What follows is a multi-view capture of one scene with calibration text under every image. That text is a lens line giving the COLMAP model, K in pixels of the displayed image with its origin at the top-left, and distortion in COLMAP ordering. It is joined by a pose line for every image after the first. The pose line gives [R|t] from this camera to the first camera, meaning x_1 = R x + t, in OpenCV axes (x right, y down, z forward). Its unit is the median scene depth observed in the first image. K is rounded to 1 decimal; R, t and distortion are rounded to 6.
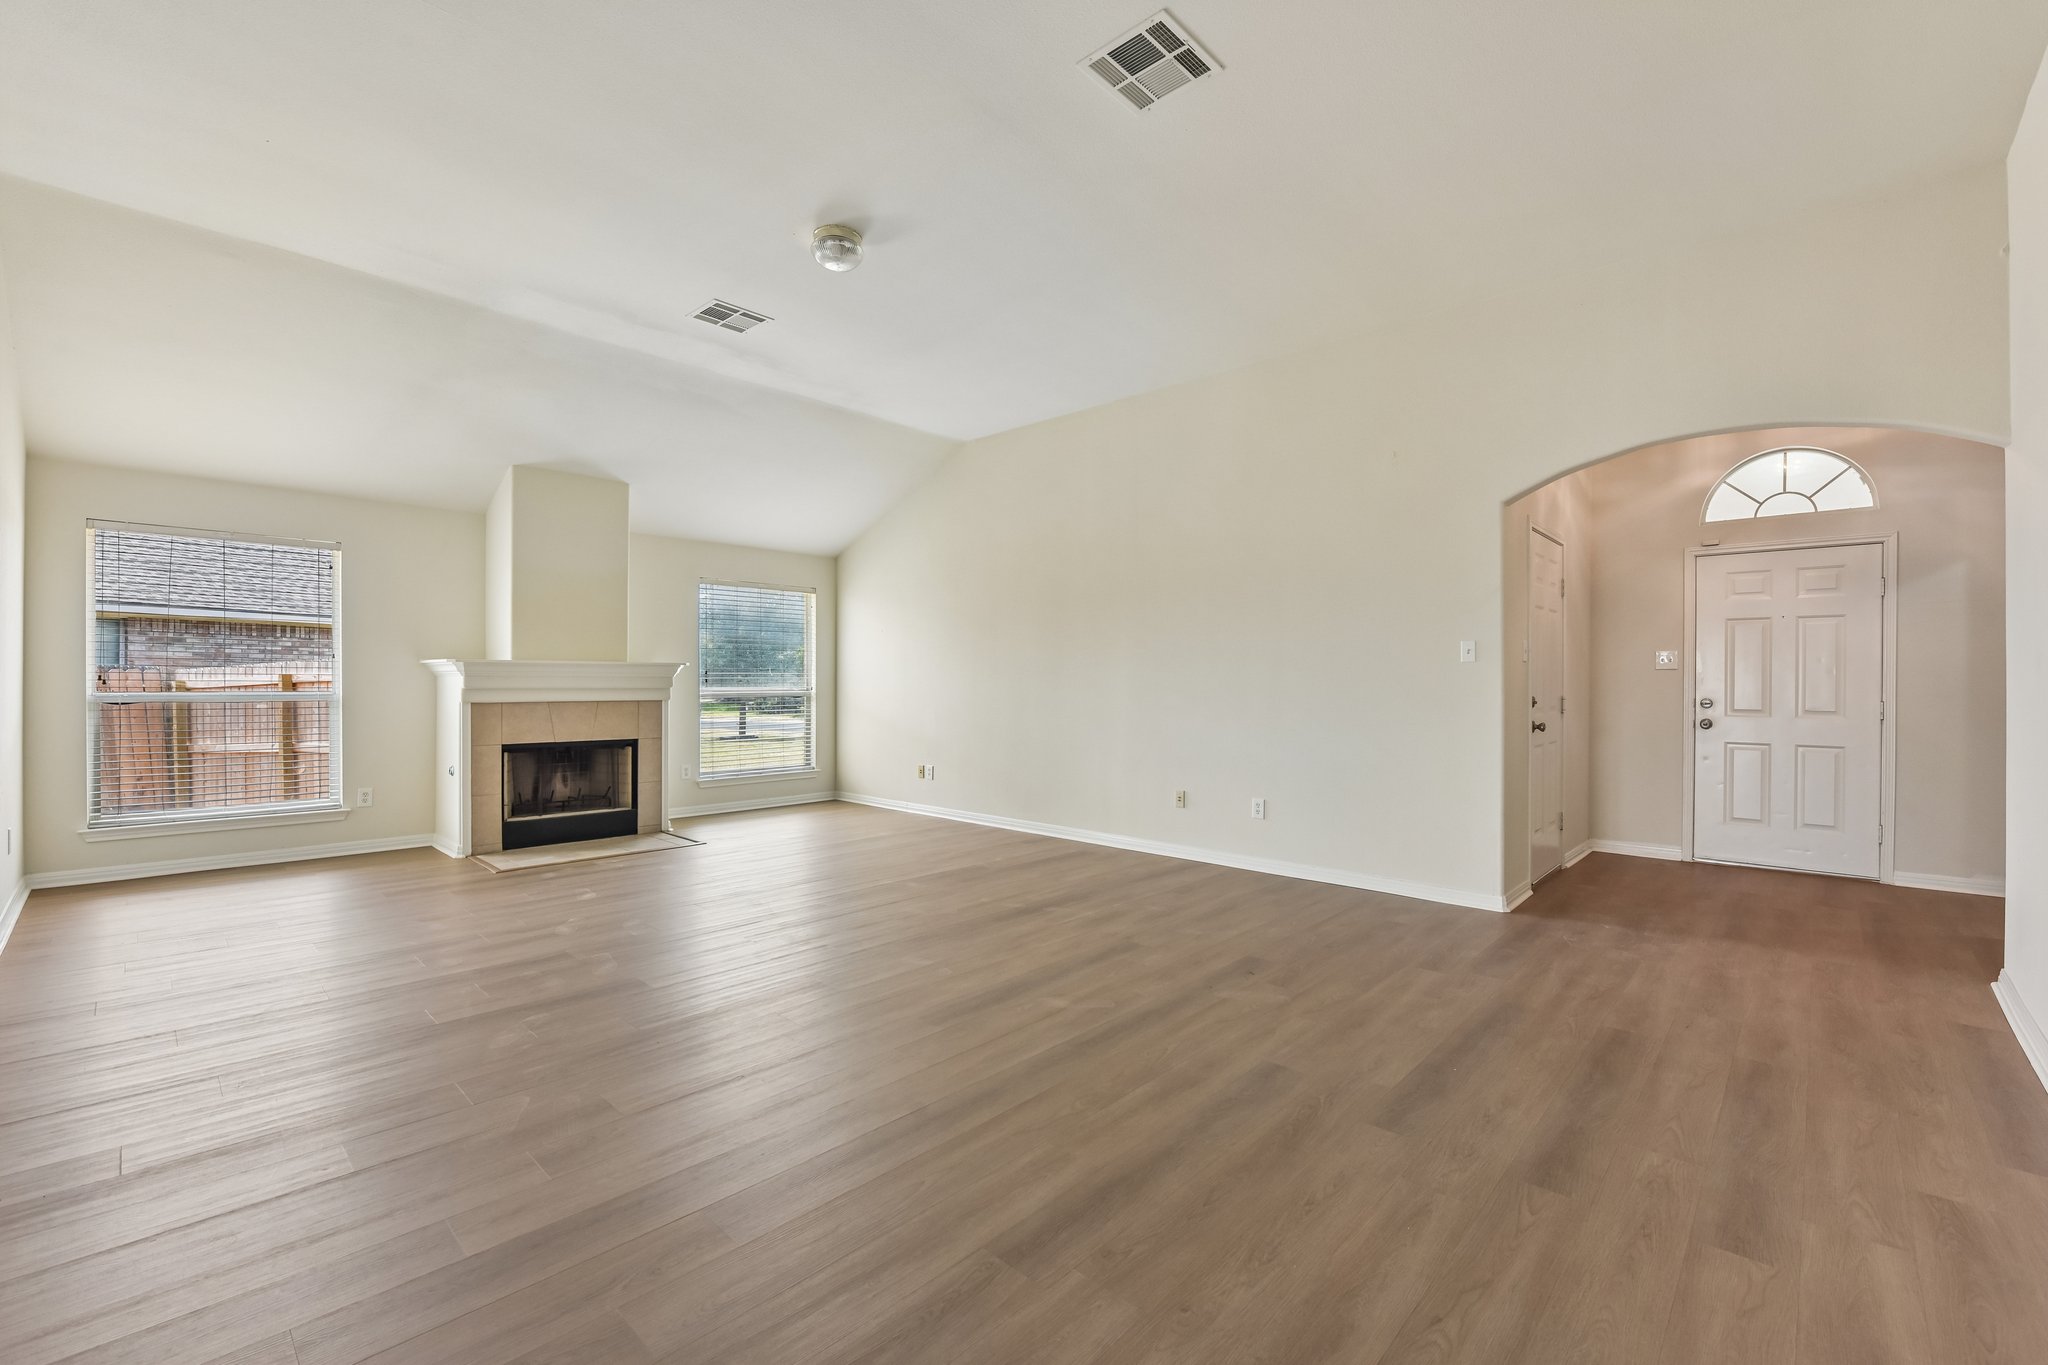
lens RADIAL K [[848.1, 0, 1024.0], [0, 848.1, 682.5], [0, 0, 1]] dist [-0.021485, 0.000034]
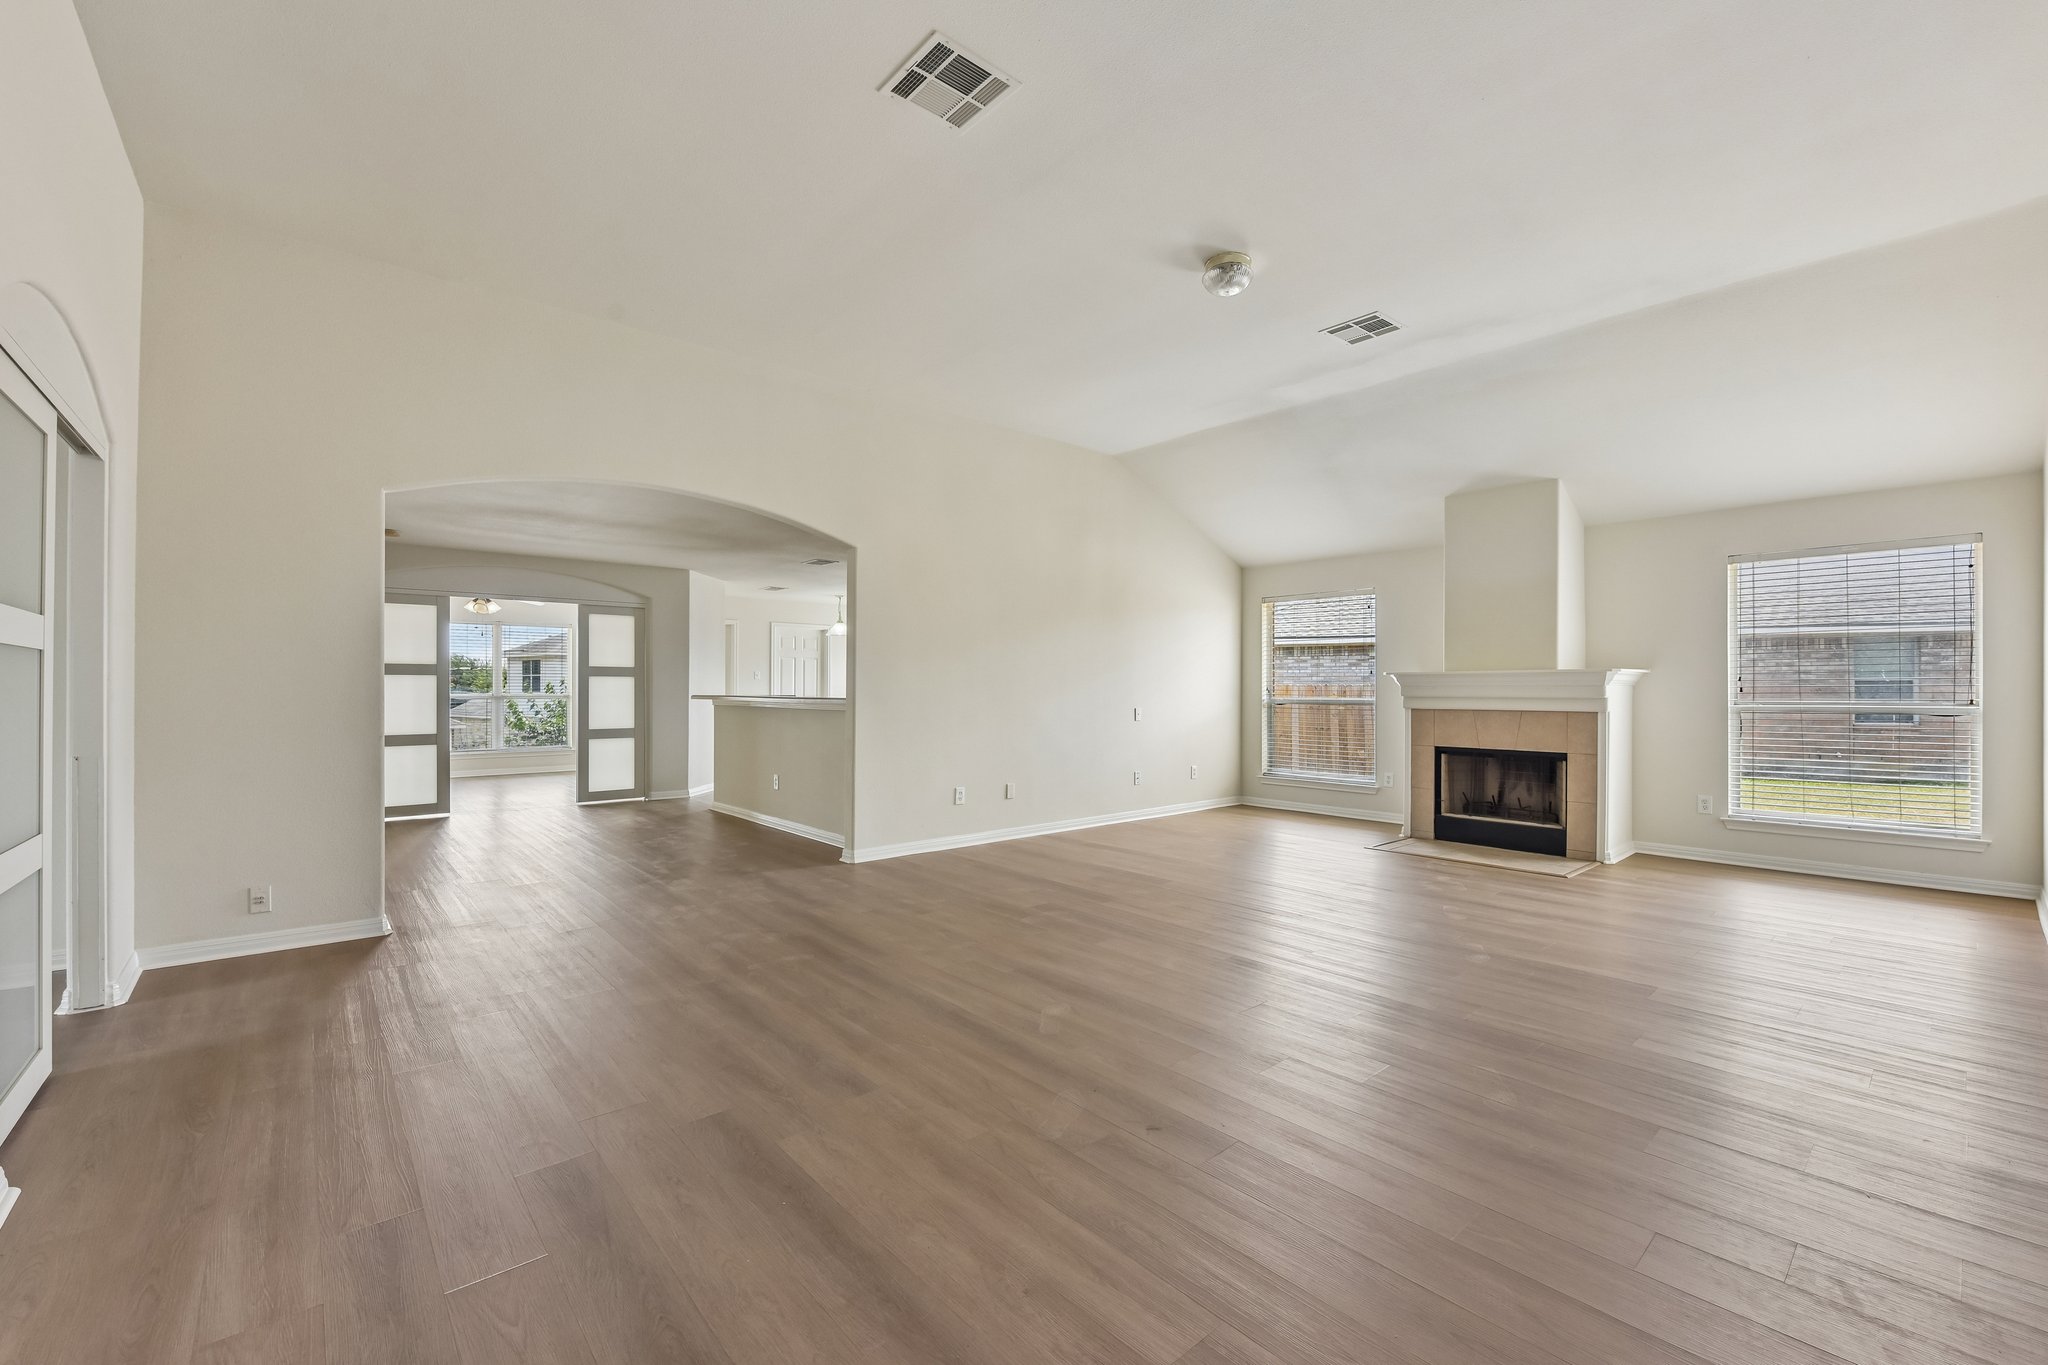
lens RADIAL K [[815.0, 0, 1030.9], [0, 815.0, 687.0], [0, 0, 1]] dist [-0.014057, -0.000507]
pose [[-0.078077, -0.006282, -0.996928, 0.507952], [-0.002788, 0.999978, -0.006082, 0.001863], [0.996943, 0.002304, -0.078093, 0.531565]]
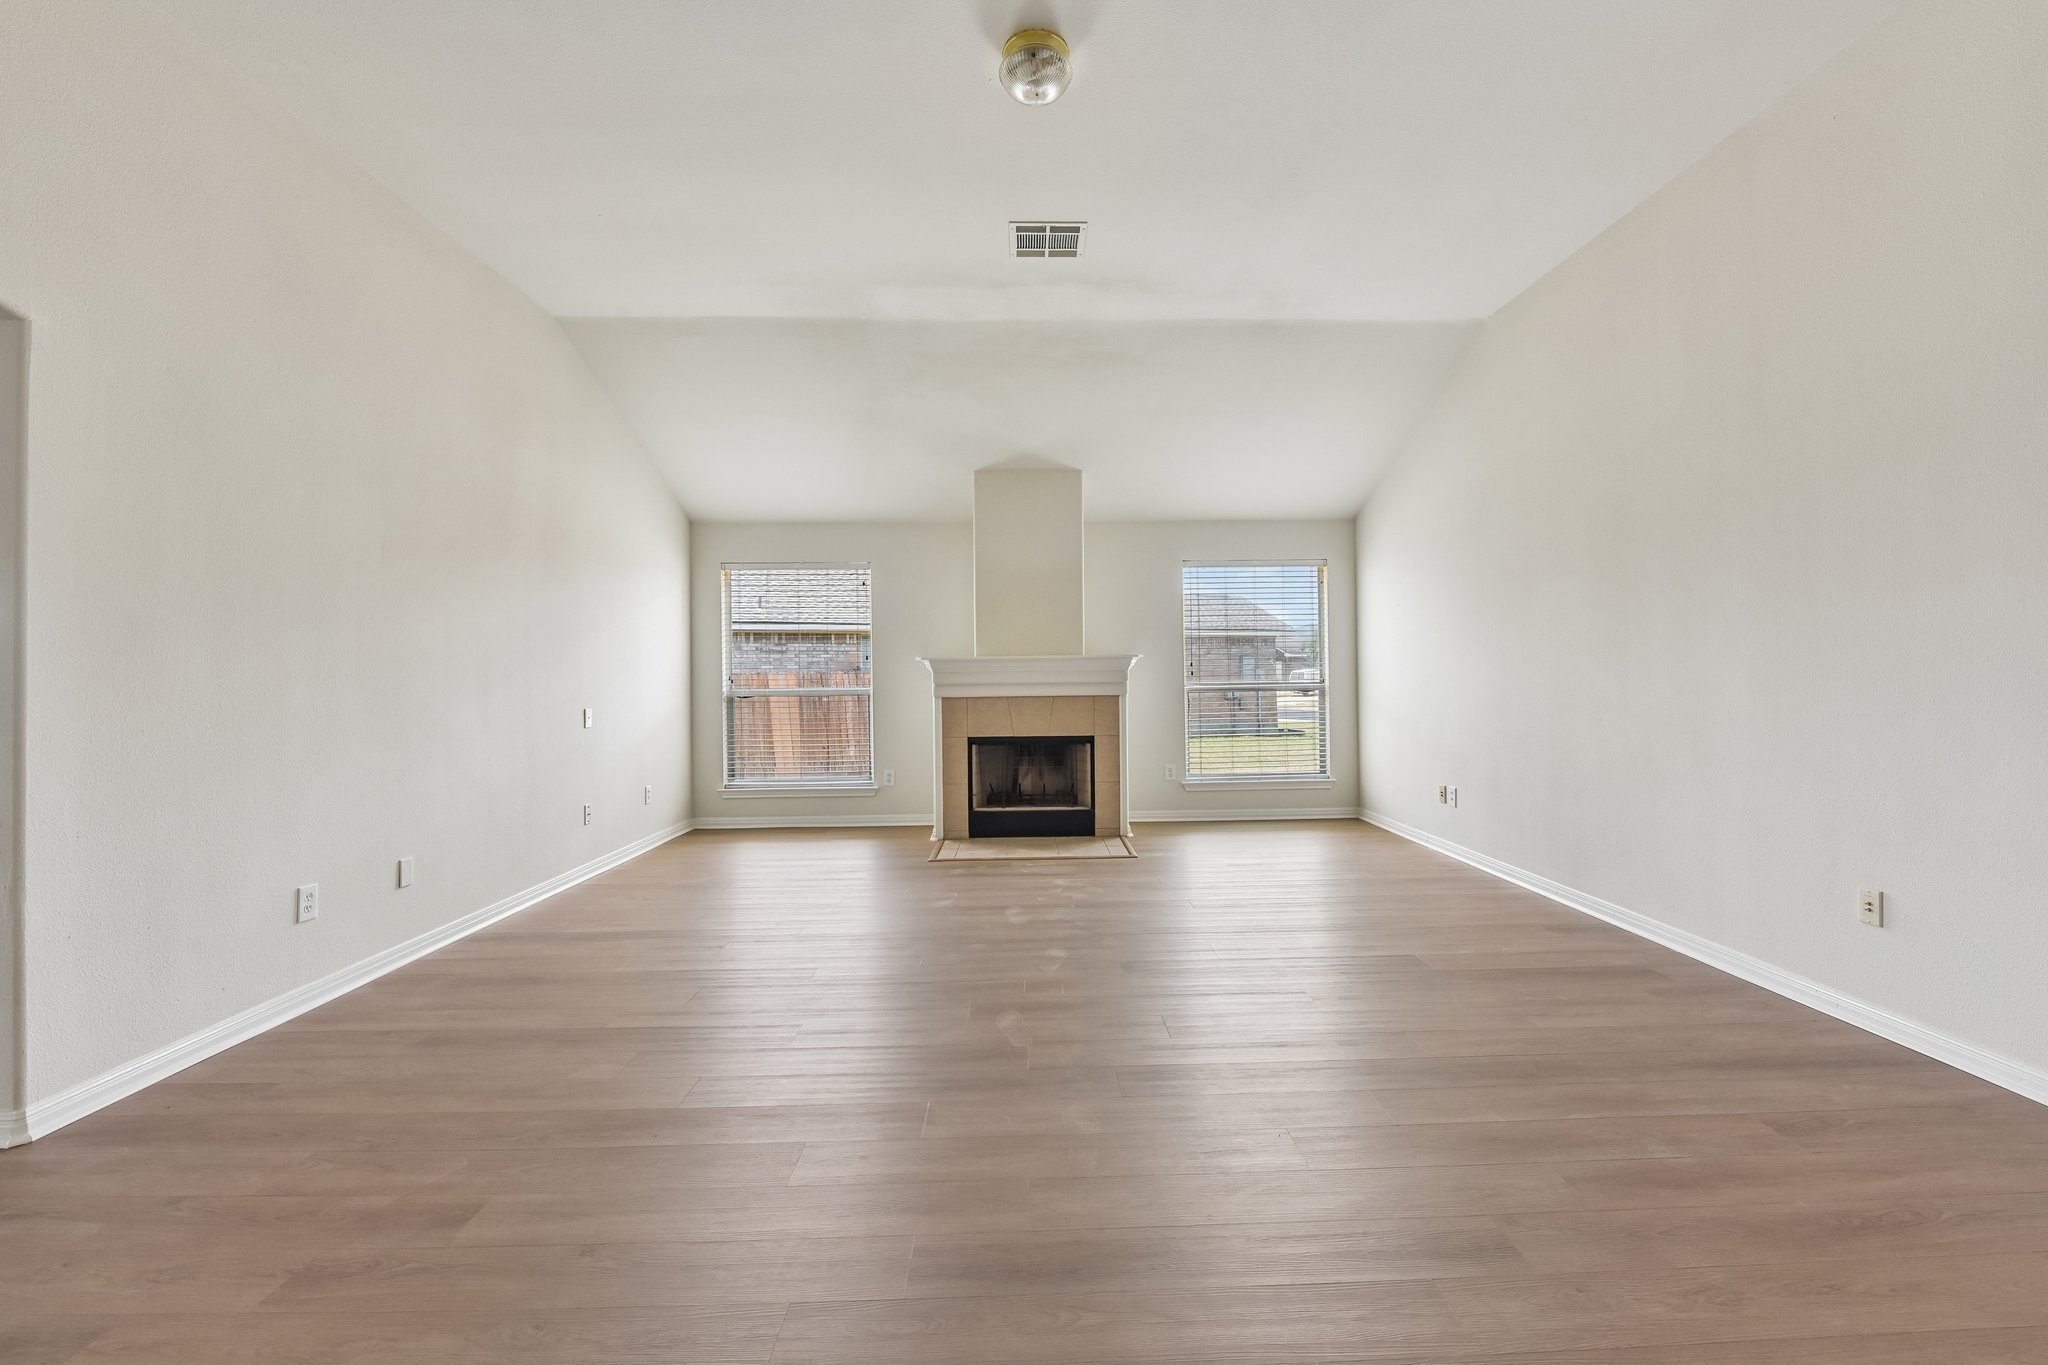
lens RADIAL K [[829.1, 0, 1034.0], [0, 829.1, 672.6], [0, 0, 1]] dist [-0.002697, -0.000574]
pose [[0.708009, -0.015514, -0.706033, 0.169421], [0.014420, 0.999868, -0.007510, 0.001748], [0.706056, -0.004864, 0.708139, 0.317414]]
